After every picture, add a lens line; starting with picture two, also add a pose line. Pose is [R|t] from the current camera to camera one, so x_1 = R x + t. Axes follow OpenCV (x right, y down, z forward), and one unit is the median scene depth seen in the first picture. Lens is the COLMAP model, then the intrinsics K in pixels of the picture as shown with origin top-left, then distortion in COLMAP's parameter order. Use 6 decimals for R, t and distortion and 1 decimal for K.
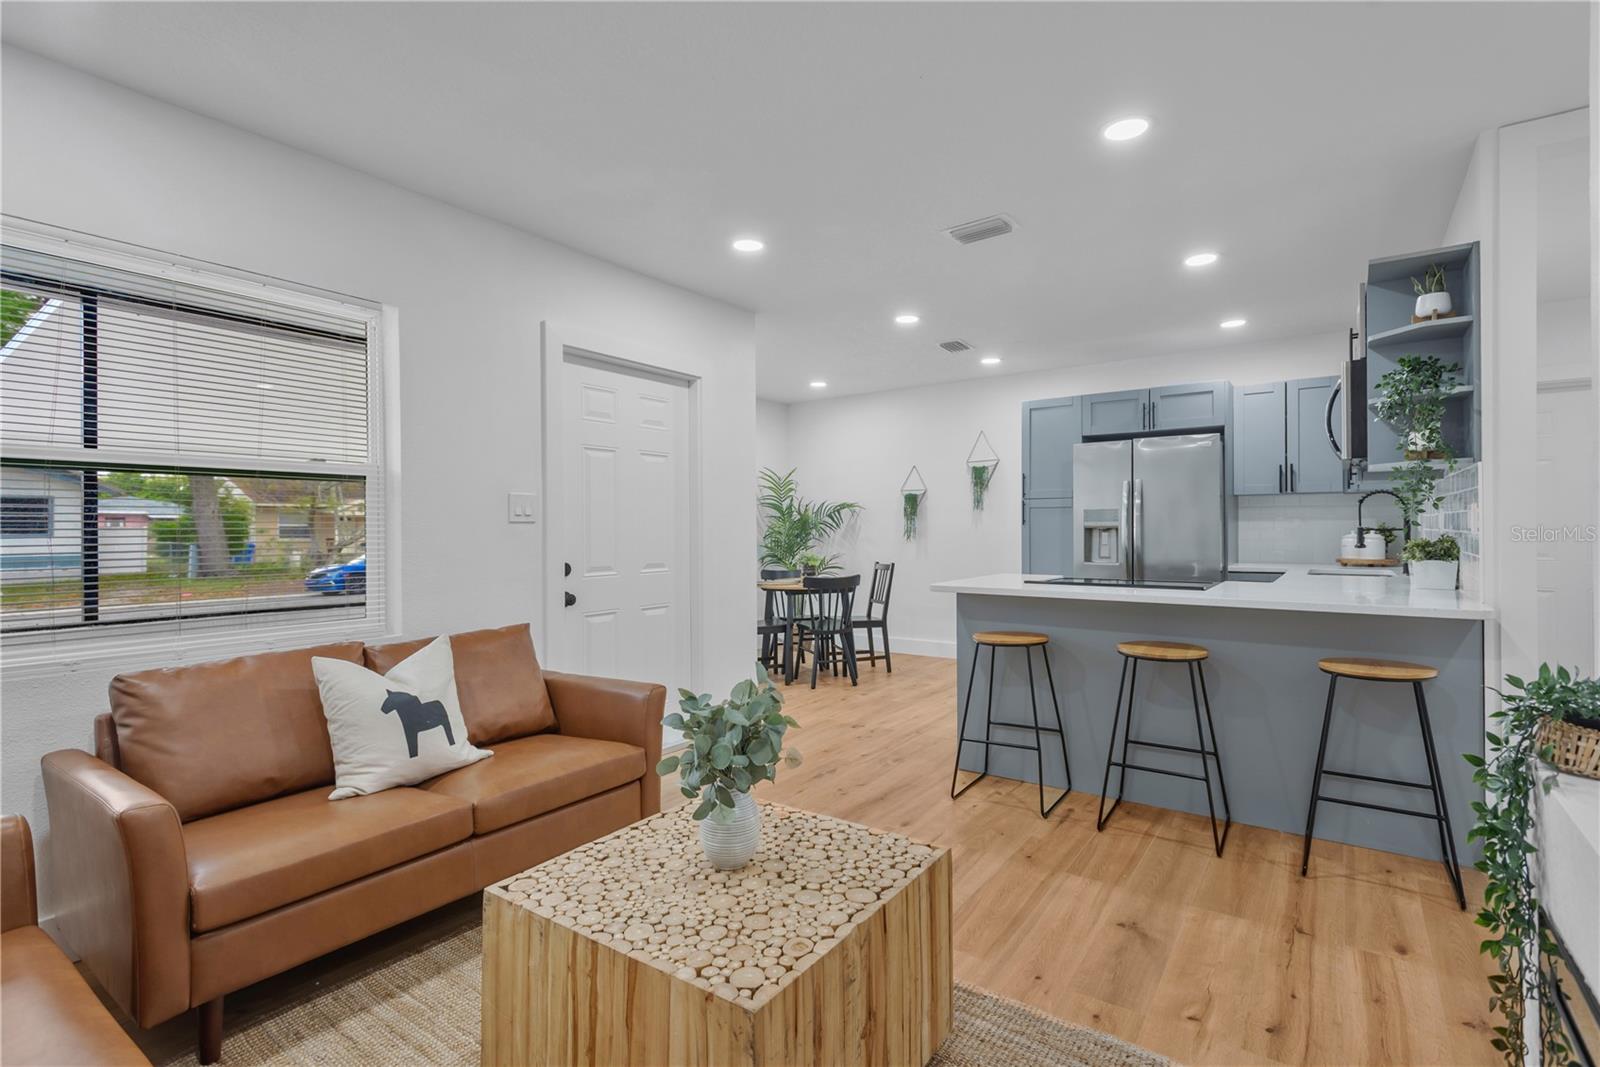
lens RADIAL K [[742.4, 0, 806.4], [0, 742.4, 527.8], [0, 0, 1]] dist [0.018512, -0.005205]
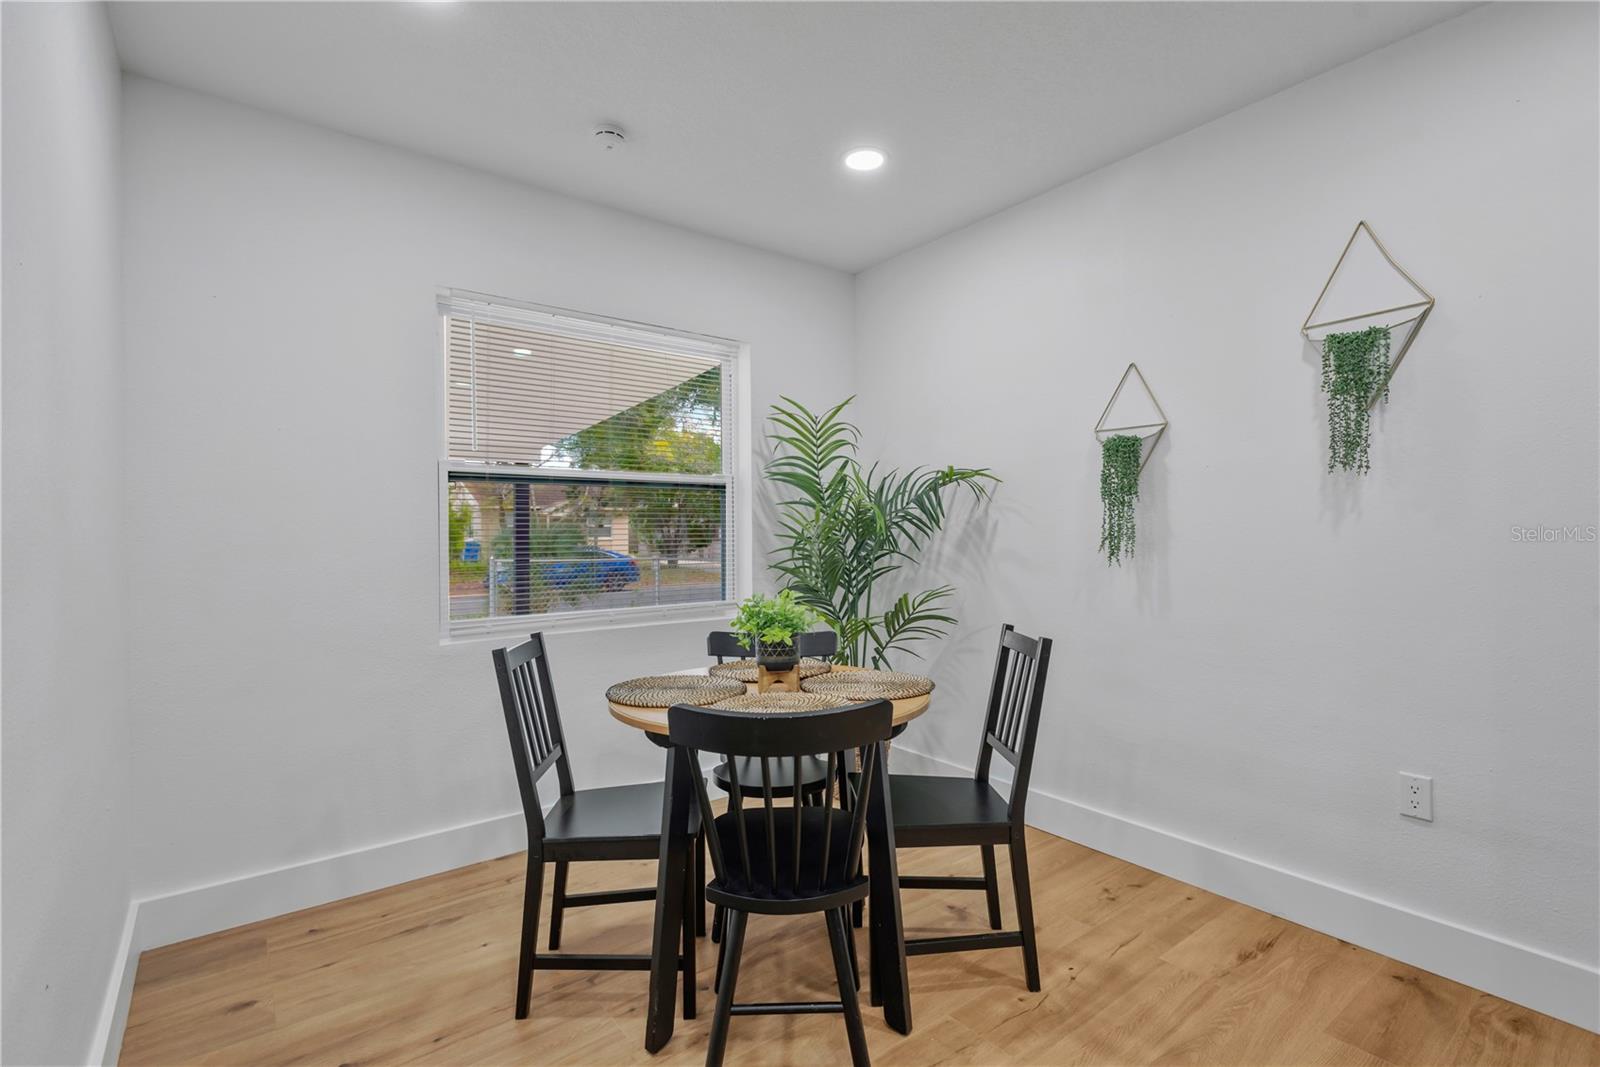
lens RADIAL K [[742.4, 0, 806.1], [0, 742.4, 533.4], [0, 0, 1]] dist [0.018512, -0.005205]
pose [[0.958625, 0.004831, -0.284631, 0.092214], [-0.003545, 0.999981, 0.005033, 0.001618], [0.284650, -0.003816, 0.958624, 0.573308]]
